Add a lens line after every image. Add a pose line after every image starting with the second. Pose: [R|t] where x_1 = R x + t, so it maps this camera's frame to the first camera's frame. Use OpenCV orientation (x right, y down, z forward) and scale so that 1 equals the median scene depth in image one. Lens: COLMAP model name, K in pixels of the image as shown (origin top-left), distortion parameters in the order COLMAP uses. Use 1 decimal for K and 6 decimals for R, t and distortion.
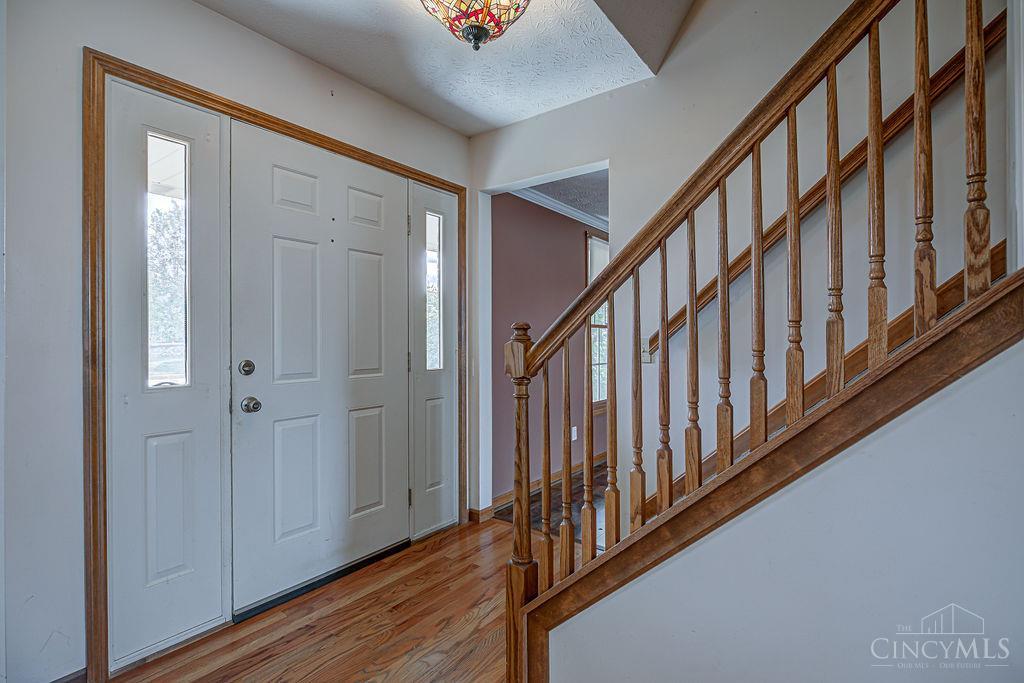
lens RADIAL K [[467.2, 0, 509.7], [0, 467.2, 331.6], [0, 0, 1]] dist [-0.002272, 0.002054]
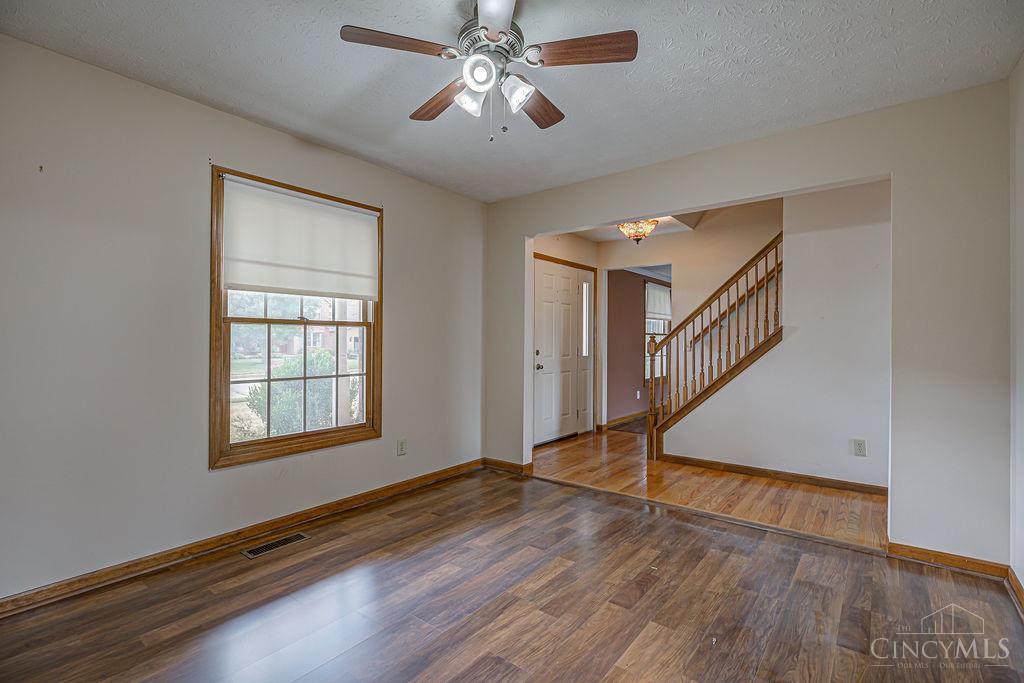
lens RADIAL K [[467.2, 0, 513.4], [0, 467.2, 350.0], [0, 0, 1]] dist [-0.002272, 0.002054]
pose [[0.999992, -0.001151, -0.003776, -0.516529], [0.001261, 0.999573, 0.029182, -0.009178], [0.003741, -0.029186, 0.999567, -1.207031]]
